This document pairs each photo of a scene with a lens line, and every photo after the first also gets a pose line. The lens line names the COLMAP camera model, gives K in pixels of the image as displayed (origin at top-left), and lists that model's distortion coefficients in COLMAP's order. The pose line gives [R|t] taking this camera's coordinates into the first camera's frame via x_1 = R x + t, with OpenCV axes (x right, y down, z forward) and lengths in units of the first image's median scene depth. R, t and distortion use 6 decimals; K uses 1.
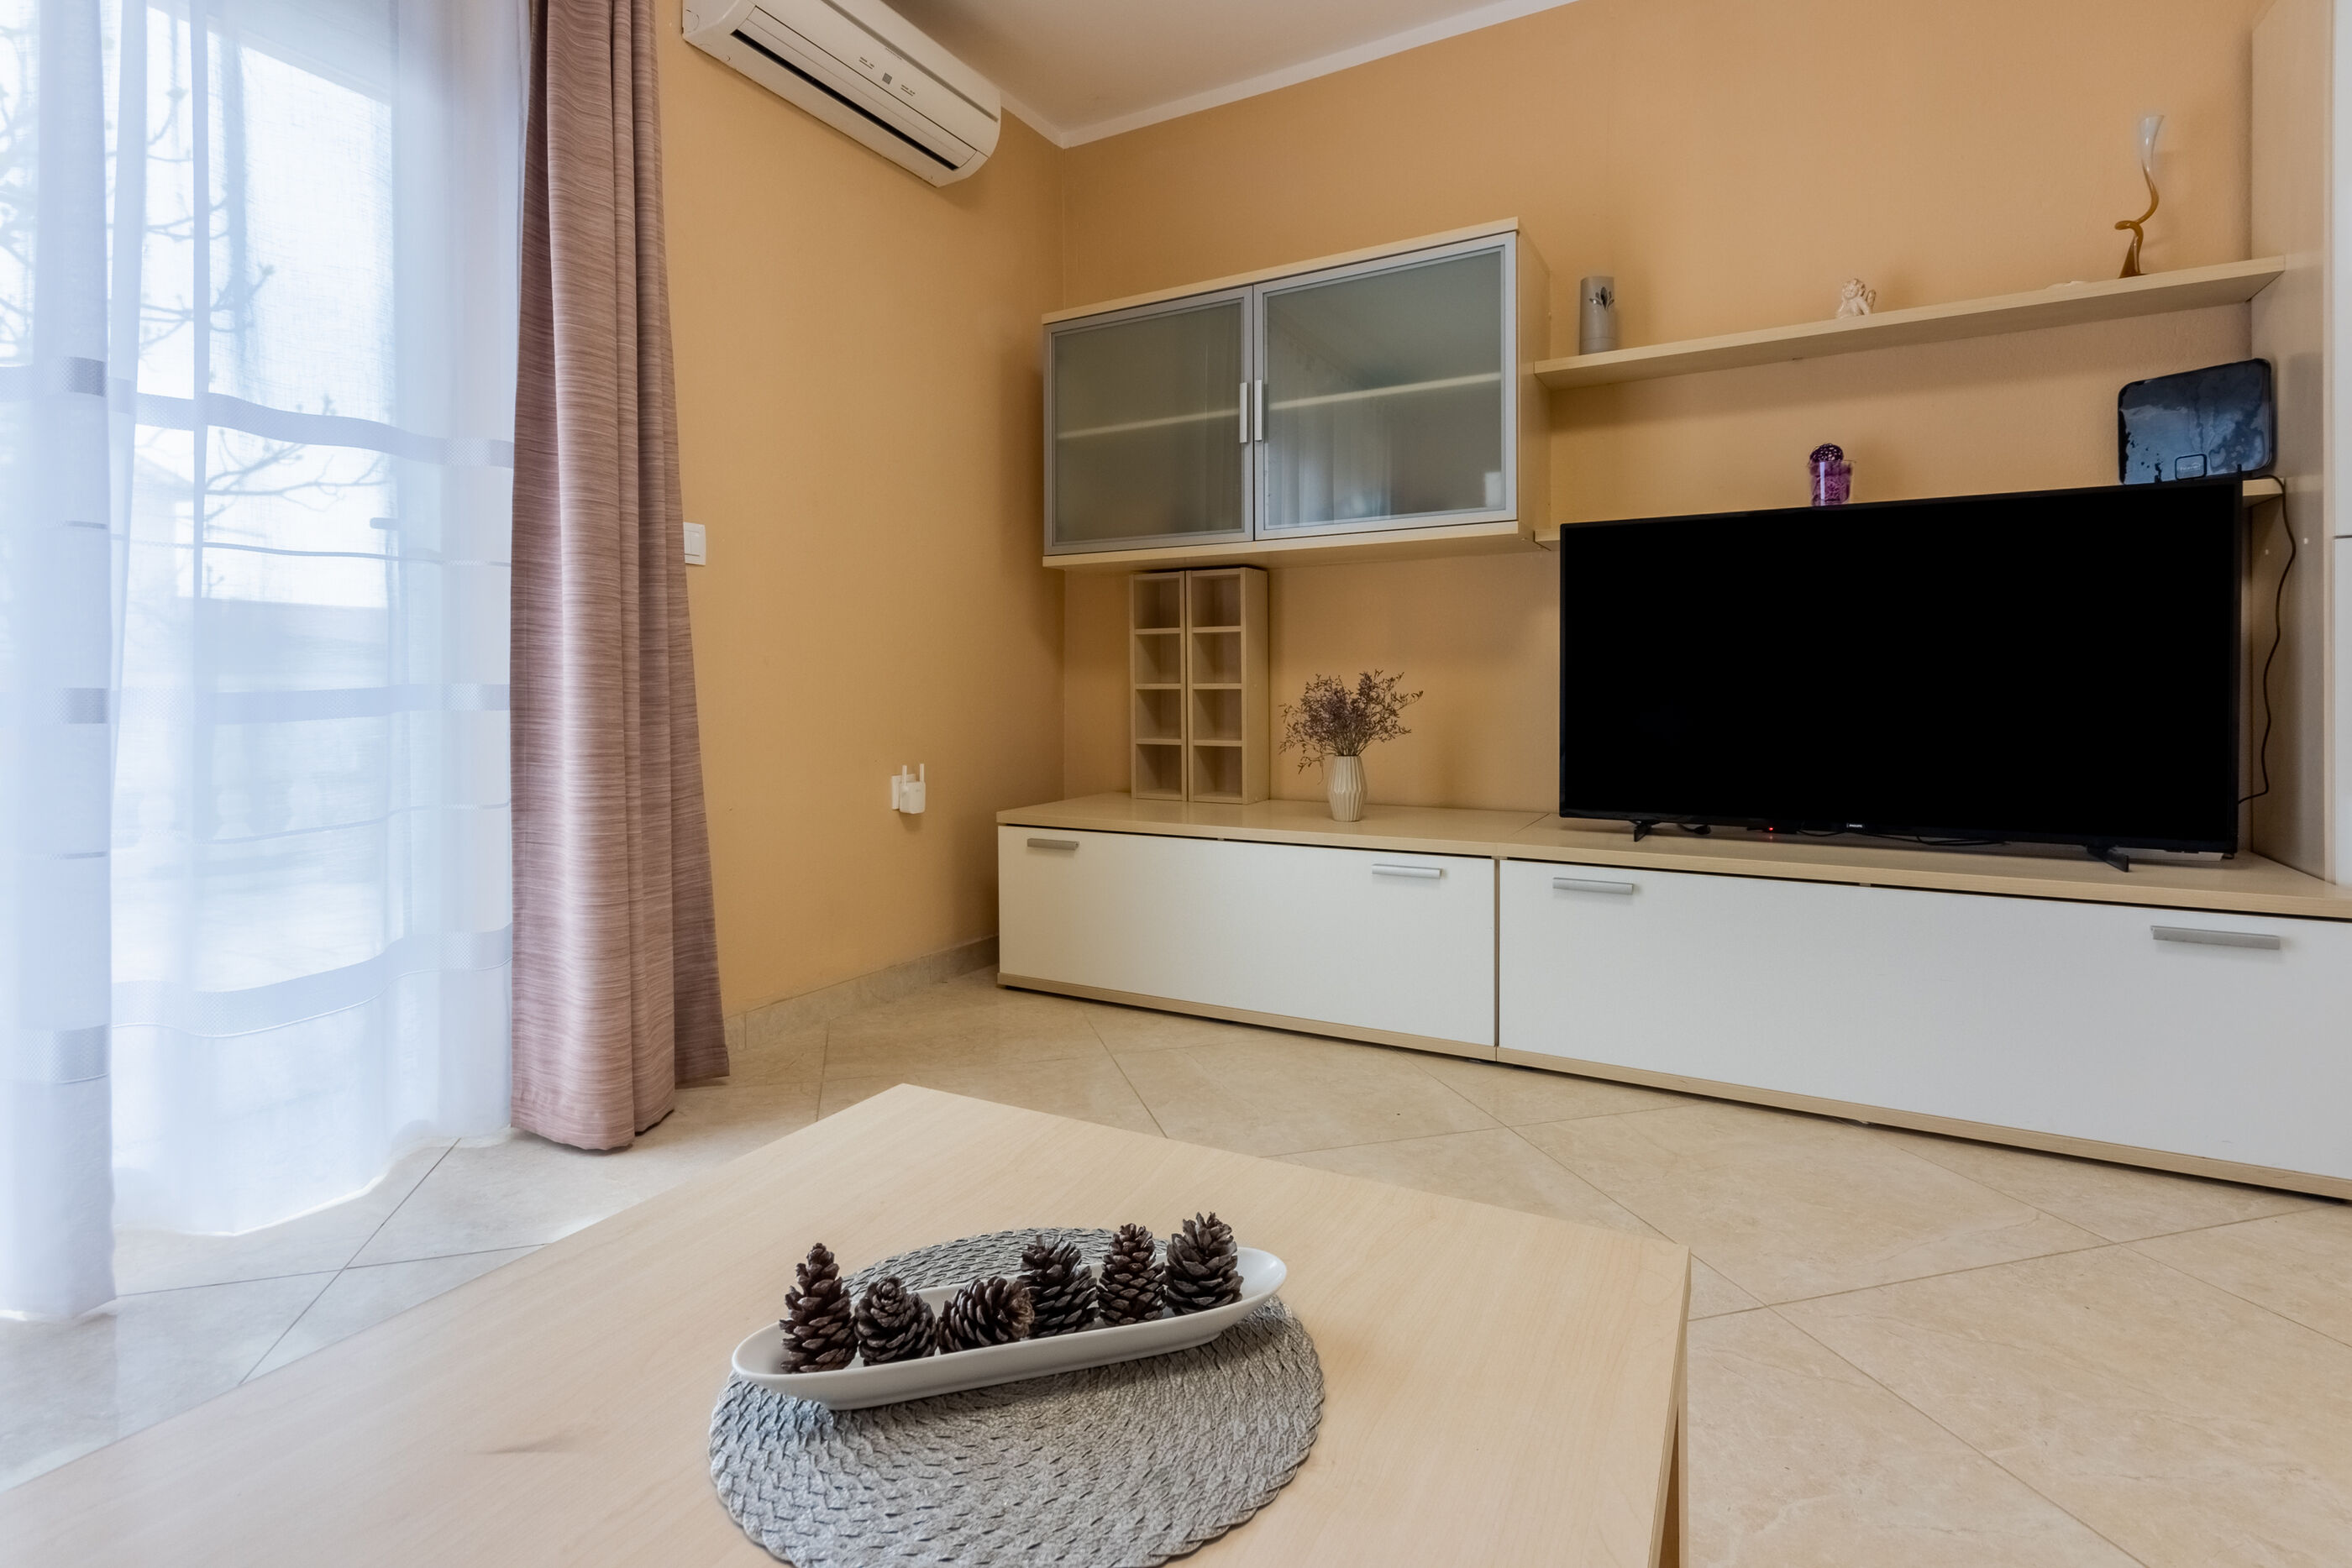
lens RADIAL K [[1100.0, 0, 1162.3], [0, 1100.0, 702.2], [0, 0, 1]] dist [0.003812, 0.000214]
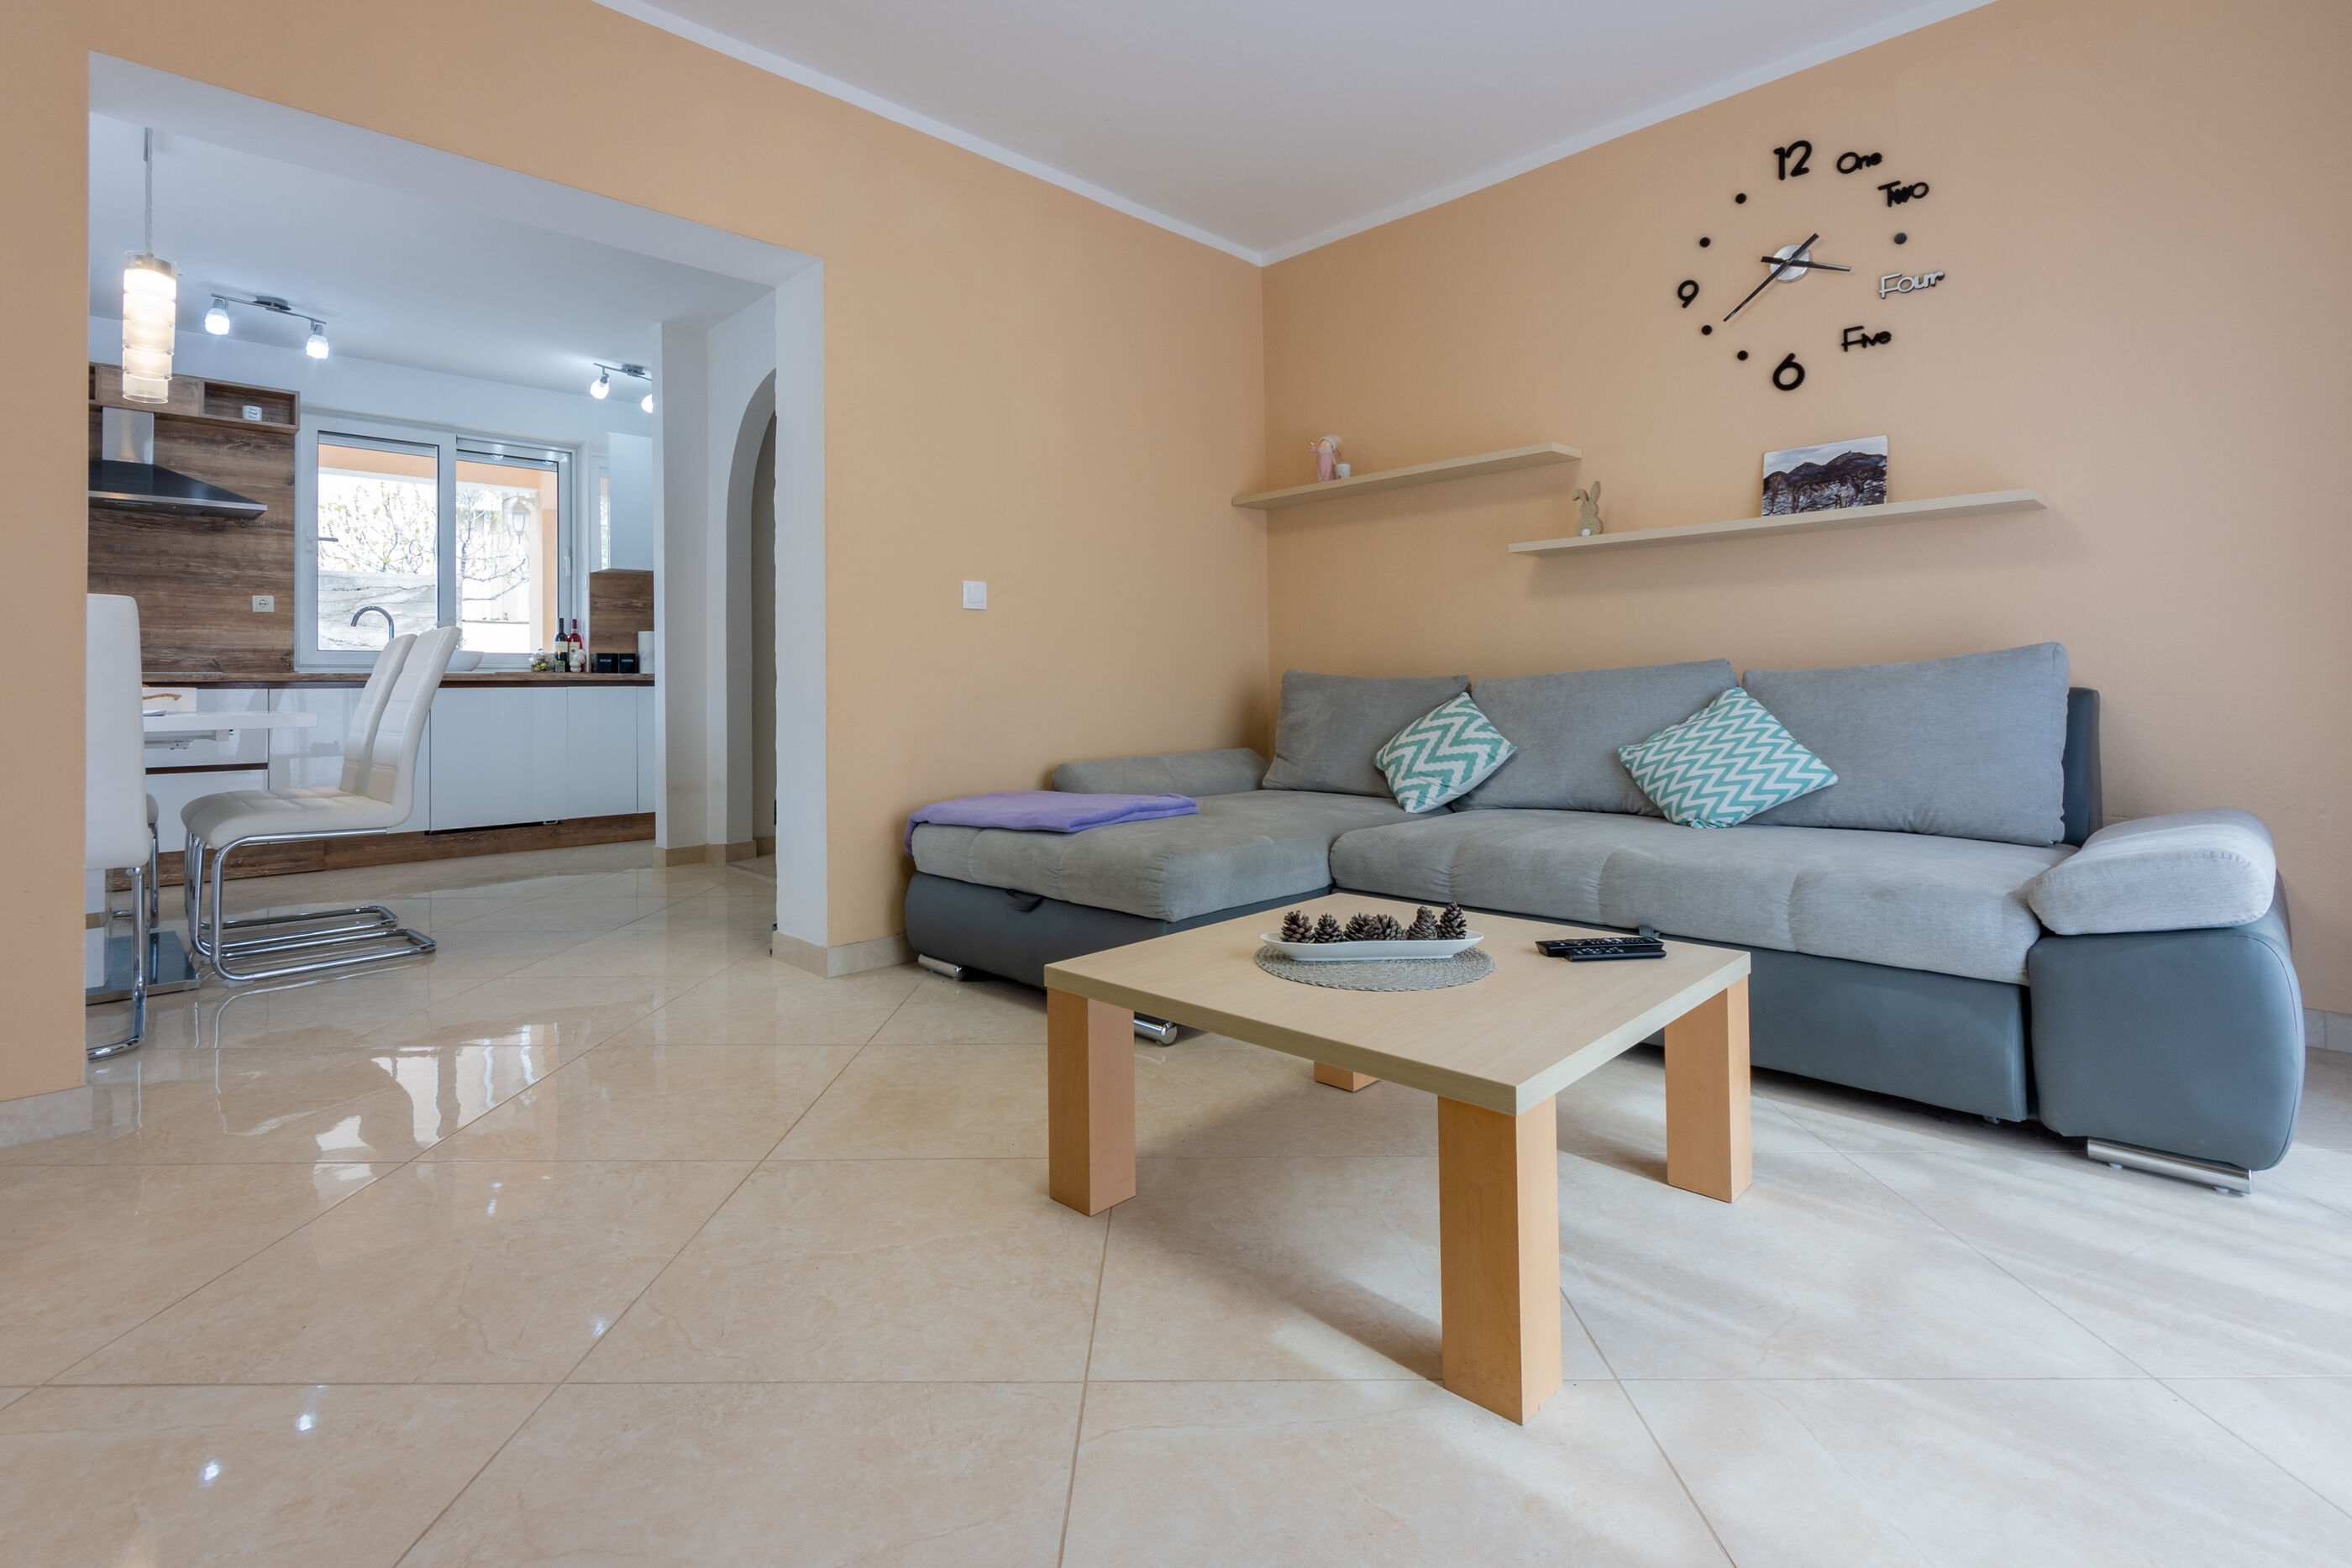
lens RADIAL K [[1100.0, 0, 1180.9], [0, 1100.0, 665.4], [0, 0, 1]] dist [0.003812, 0.000214]
pose [[-0.965035, 0.022128, 0.261184, -0.106187], [0.020042, 0.999742, -0.010649, -0.009231], [-0.261352, -0.005042, -0.965230, 0.996043]]
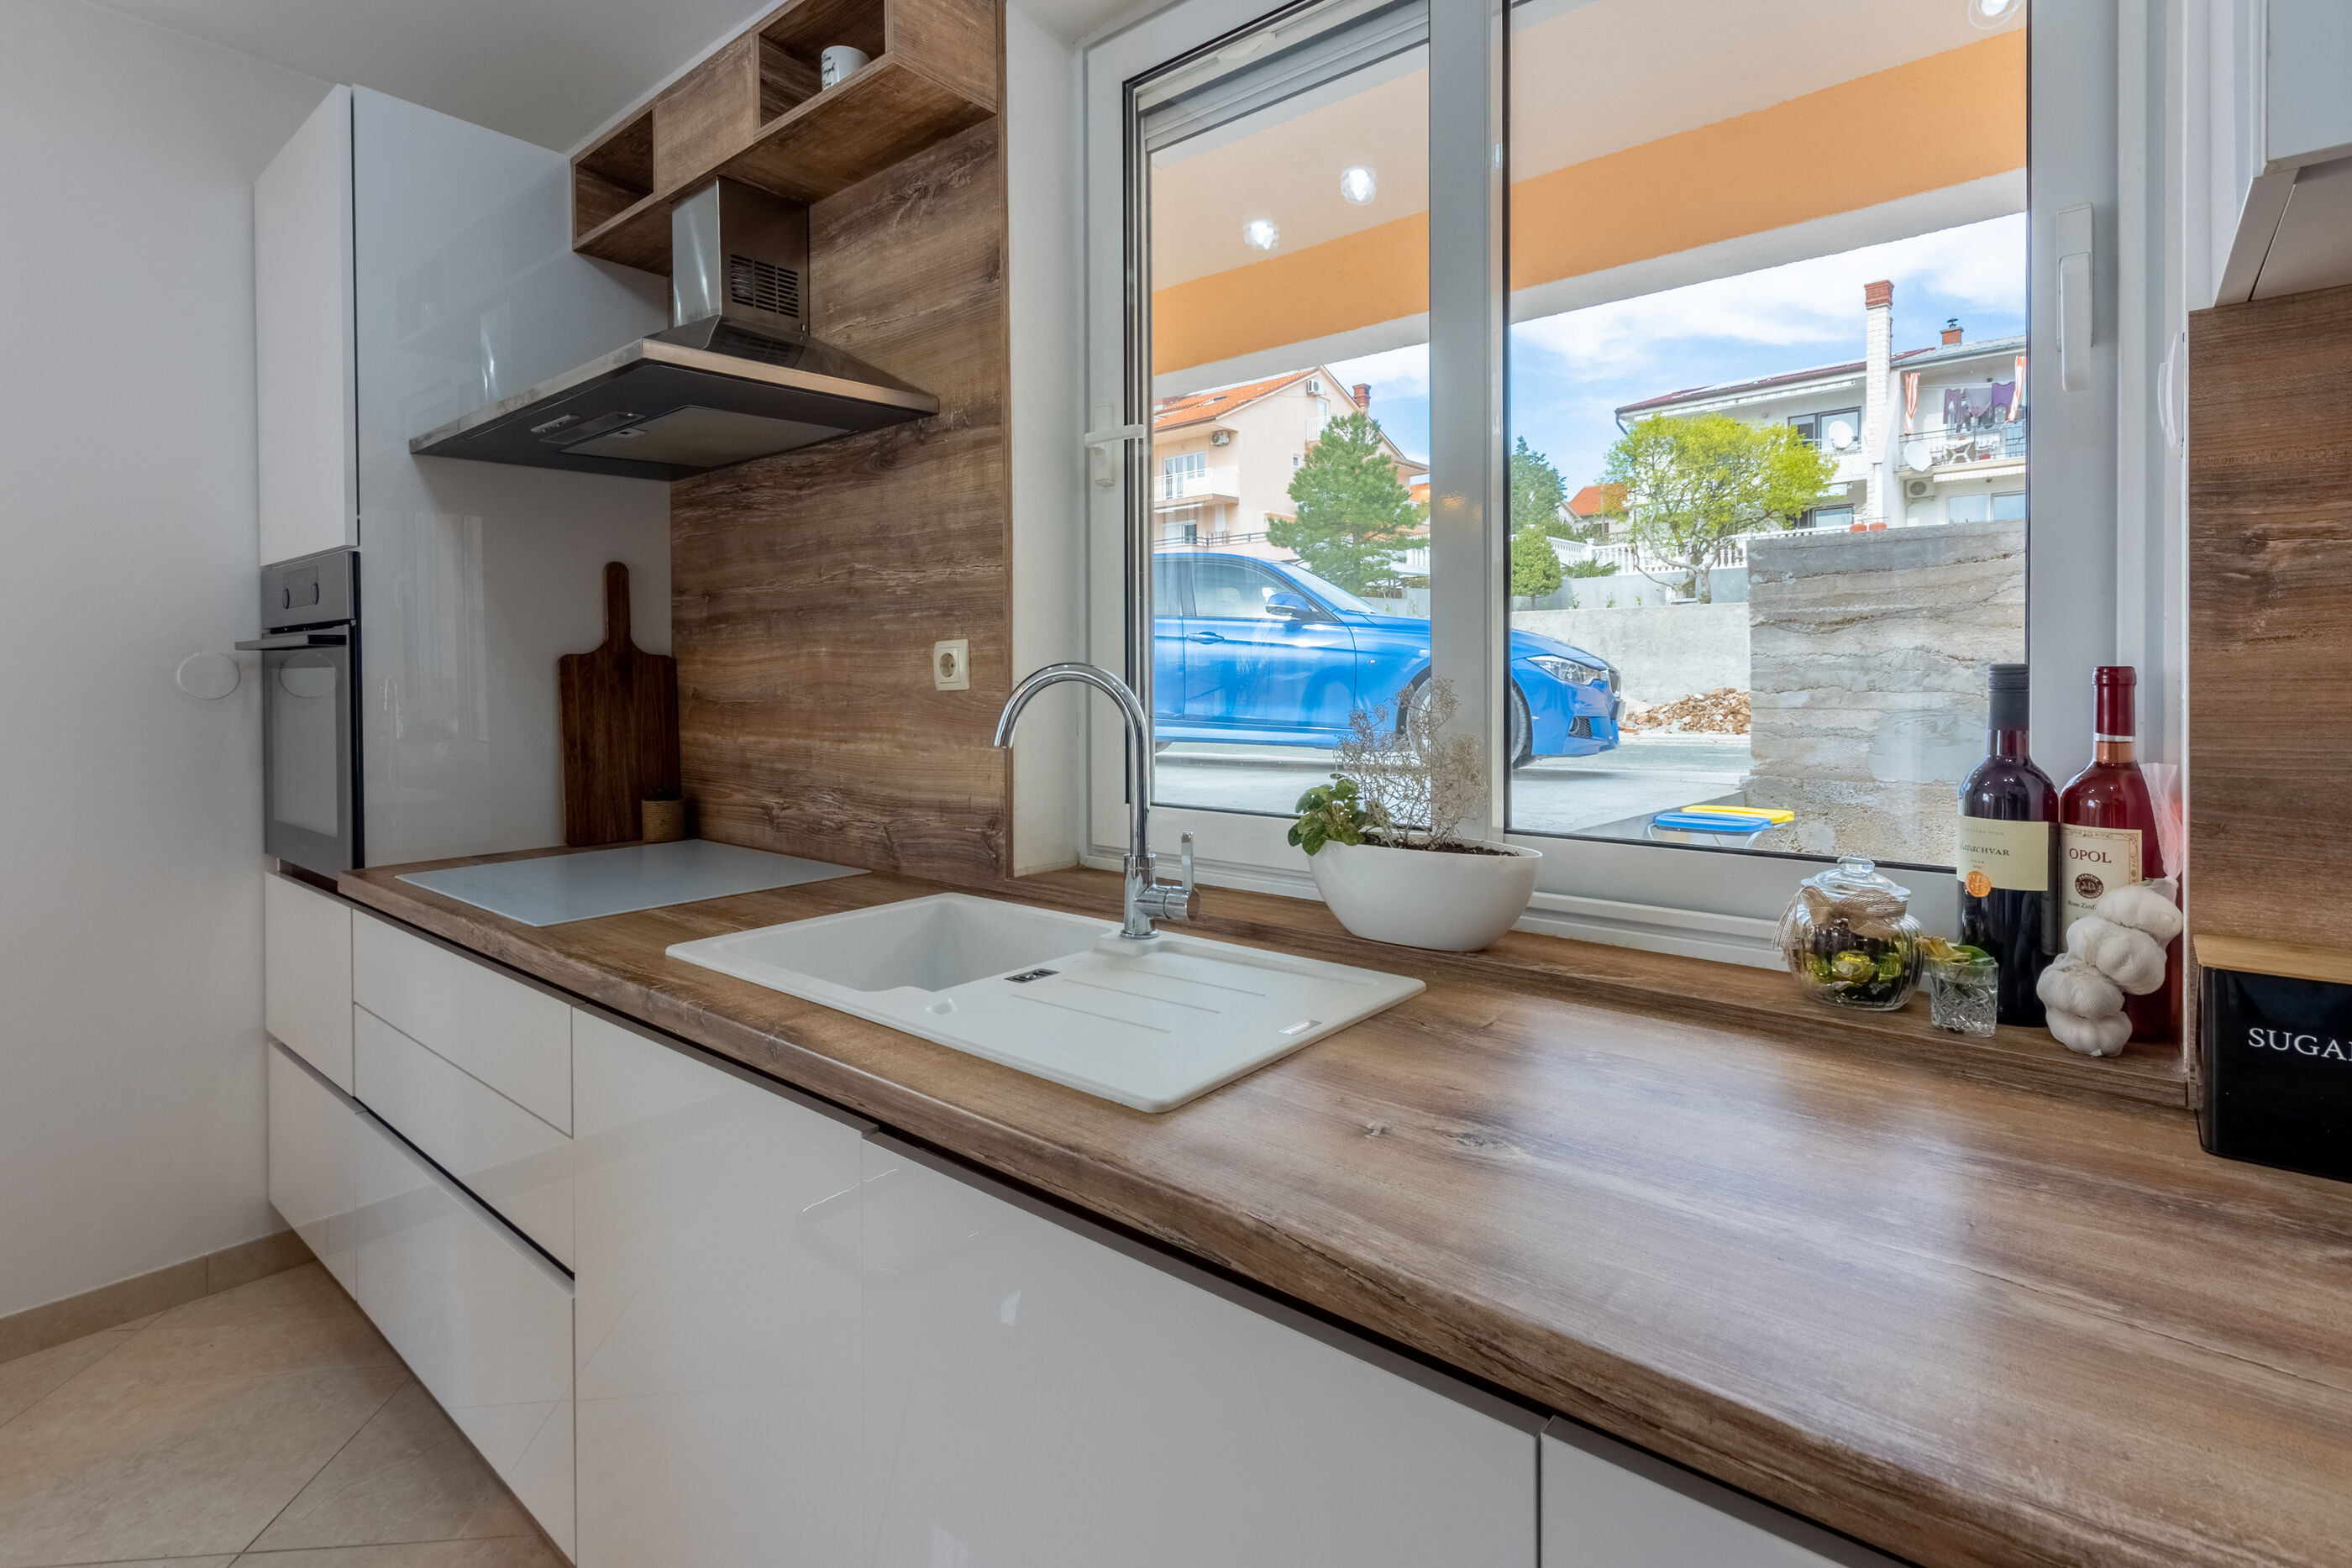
lens RADIAL K [[1100.0, 0, 1185.5], [0, 1100.0, 687.4], [0, 0, 1]] dist [0.003812, 0.000214]
pose [[0.169058, -0.006872, 0.985582, 1.517482], [0.017219, 0.999844, 0.004017, -0.175269], [-0.985456, 0.016291, 0.169150, -0.885610]]
